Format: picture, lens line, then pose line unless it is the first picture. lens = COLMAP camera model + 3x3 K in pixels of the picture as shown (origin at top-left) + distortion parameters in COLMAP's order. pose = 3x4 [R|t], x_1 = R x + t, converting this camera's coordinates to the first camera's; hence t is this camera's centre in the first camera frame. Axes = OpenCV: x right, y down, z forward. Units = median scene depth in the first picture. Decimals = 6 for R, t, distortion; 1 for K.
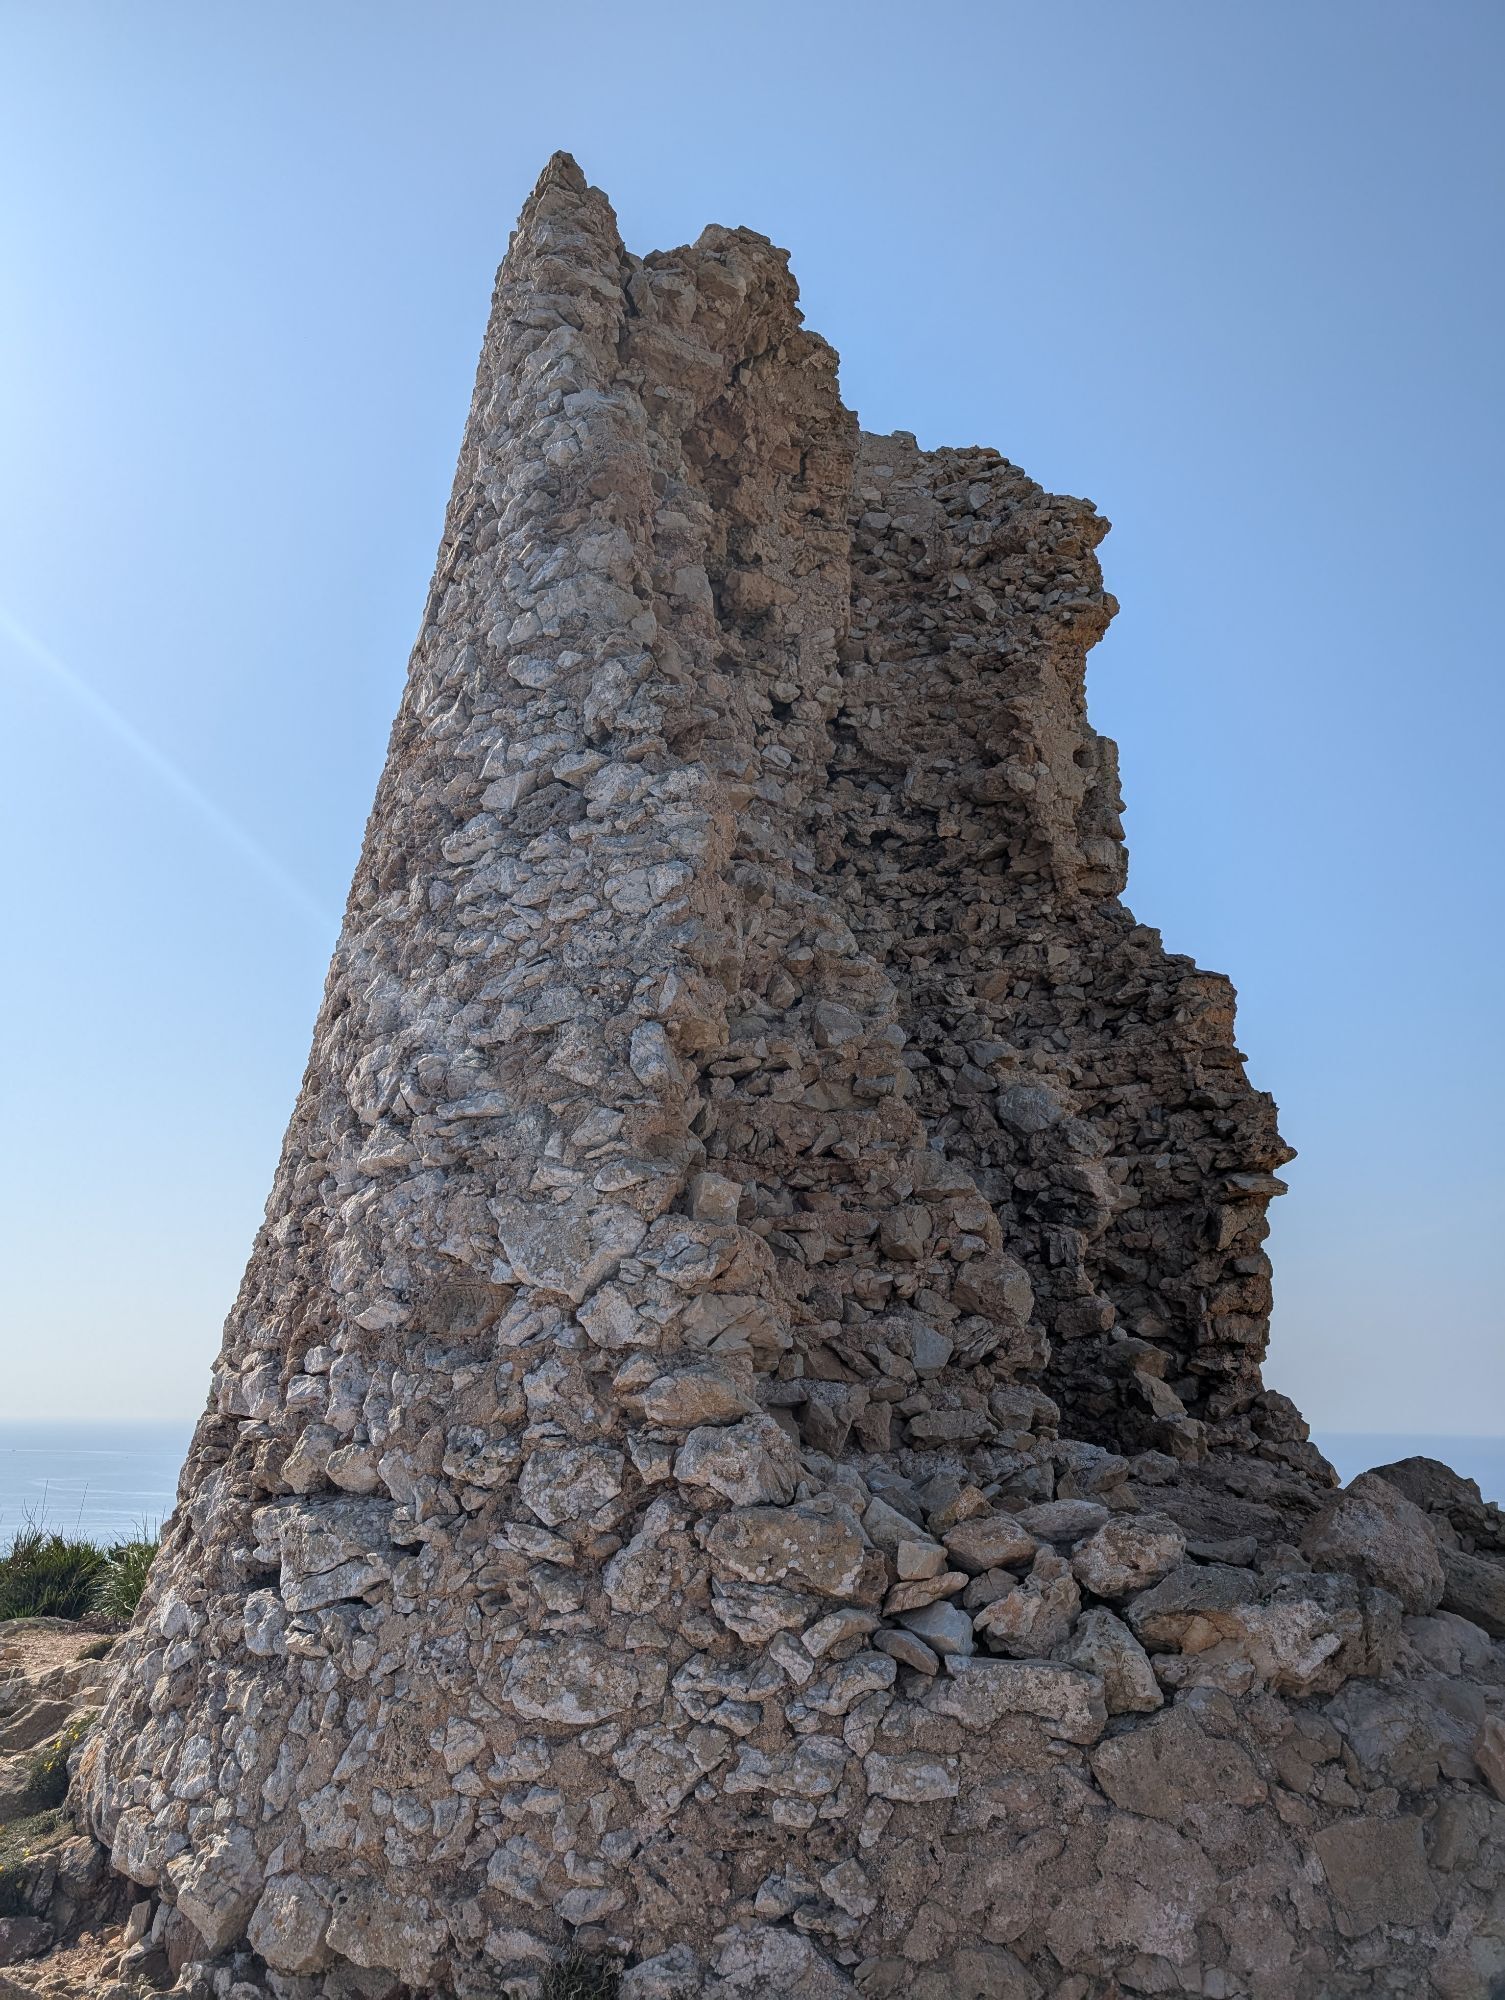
lens RADIAL K [[1443.3, 0, 751.3], [0, 1443.3, 999.7], [0, 0, 1]] dist [0.039792, -0.031839]
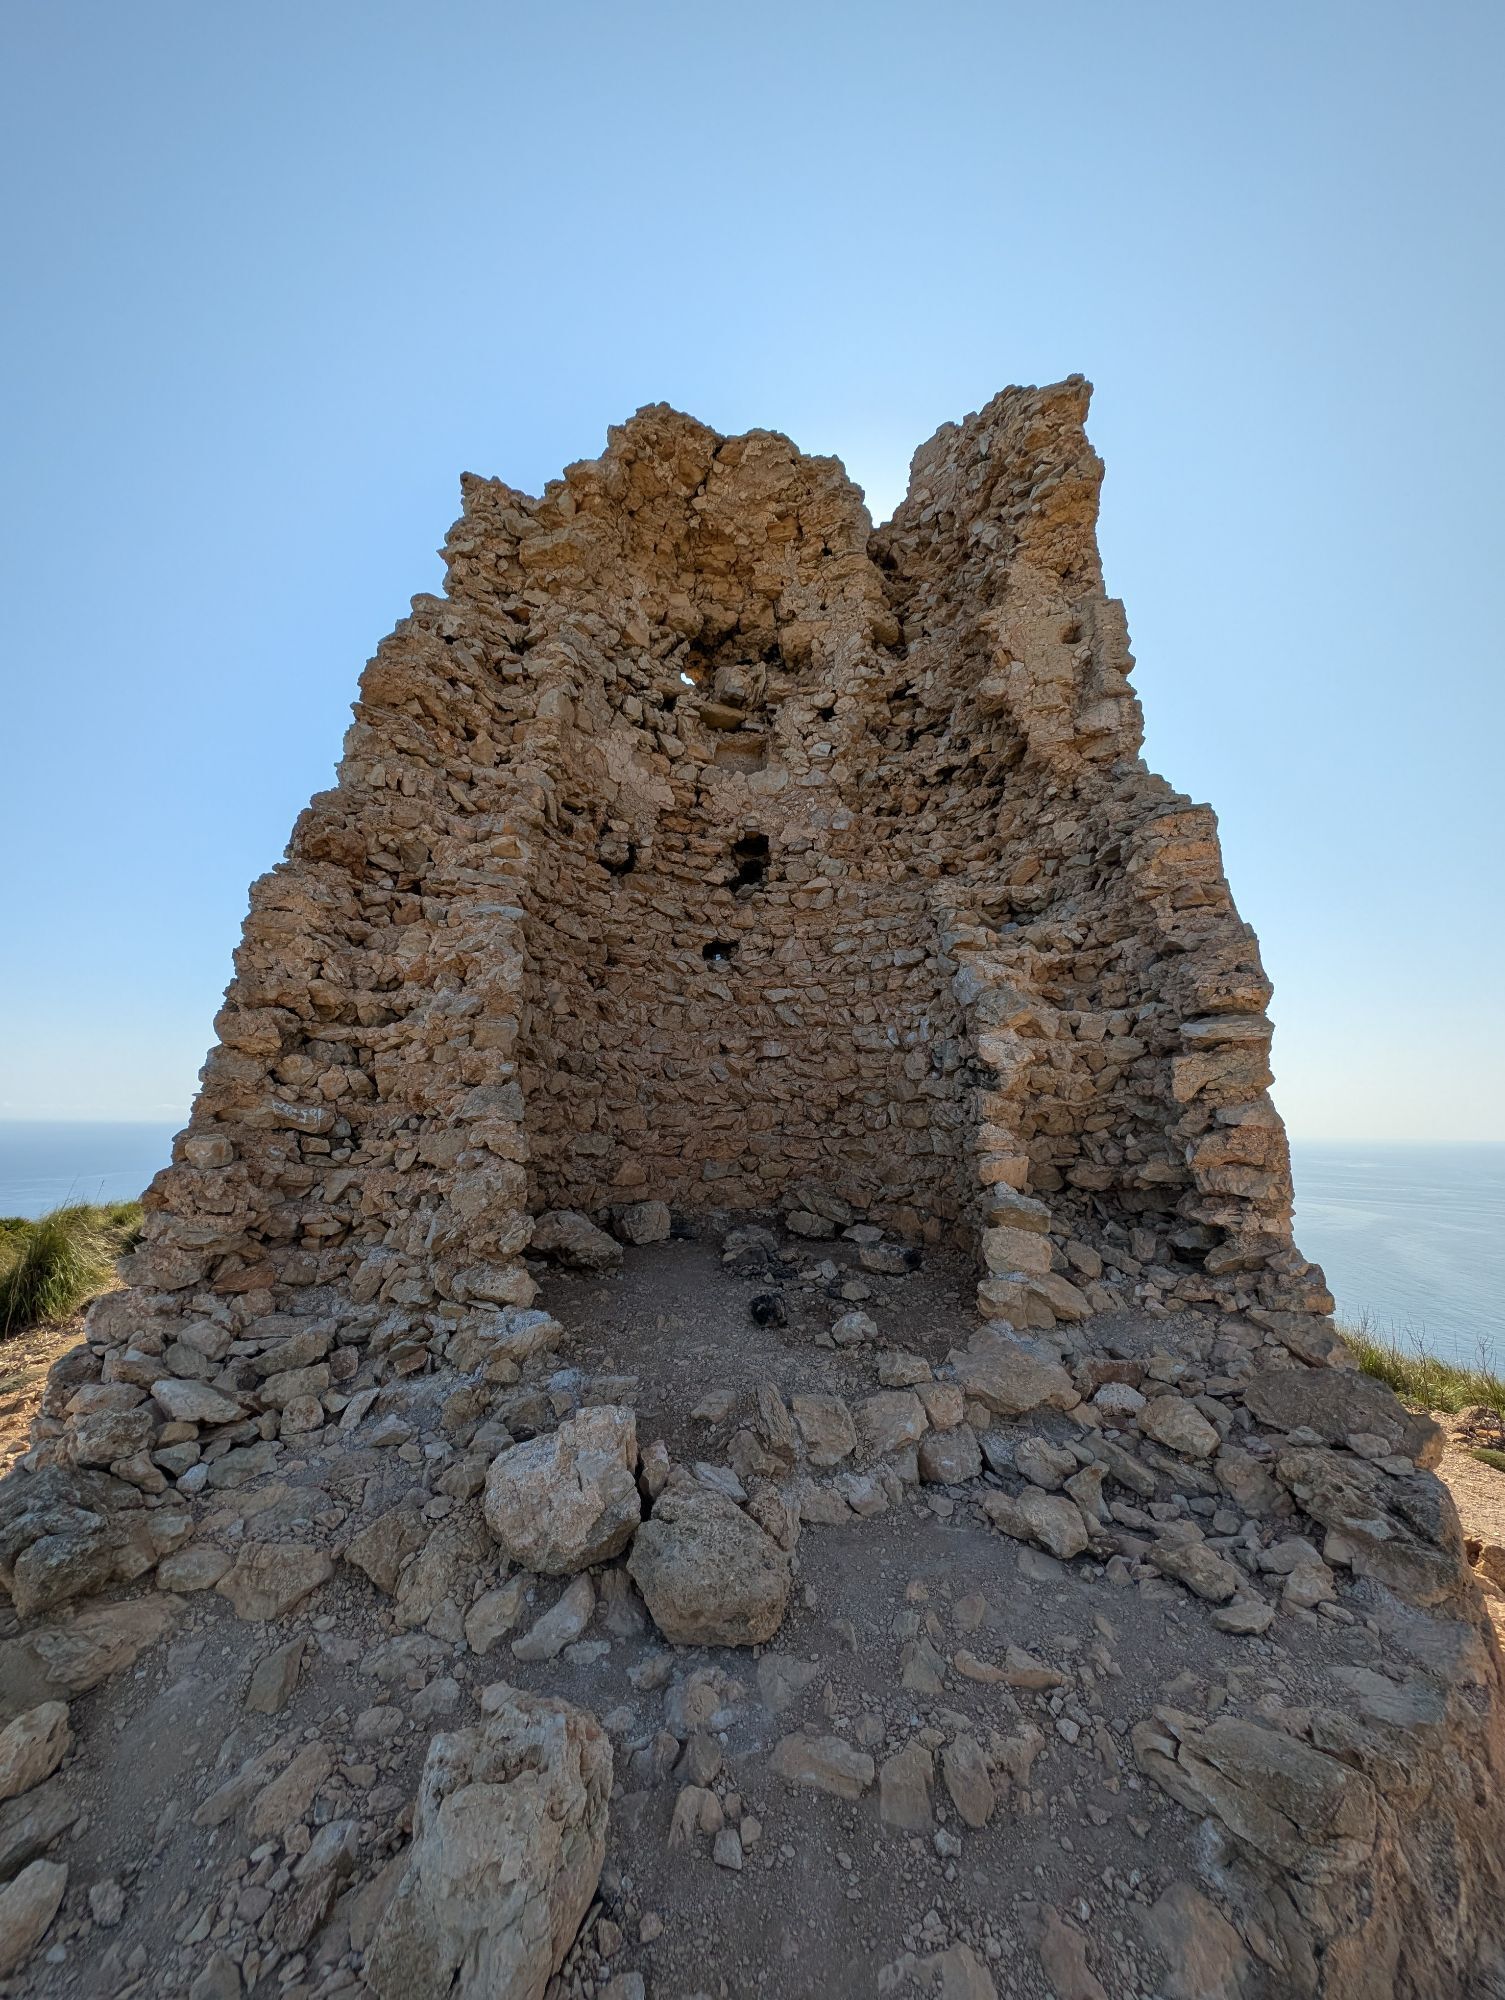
lens RADIAL K [[769.0, 0, 756.7], [0, 769.0, 1003.4], [0, 0, 1]] dist [0.015294, 0.000008]
pose [[0.627411, -0.114719, -0.770191, 0.505469], [0.202784, 0.979032, 0.019366, 0.039443], [0.751820, -0.168333, 0.637519, 0.439929]]
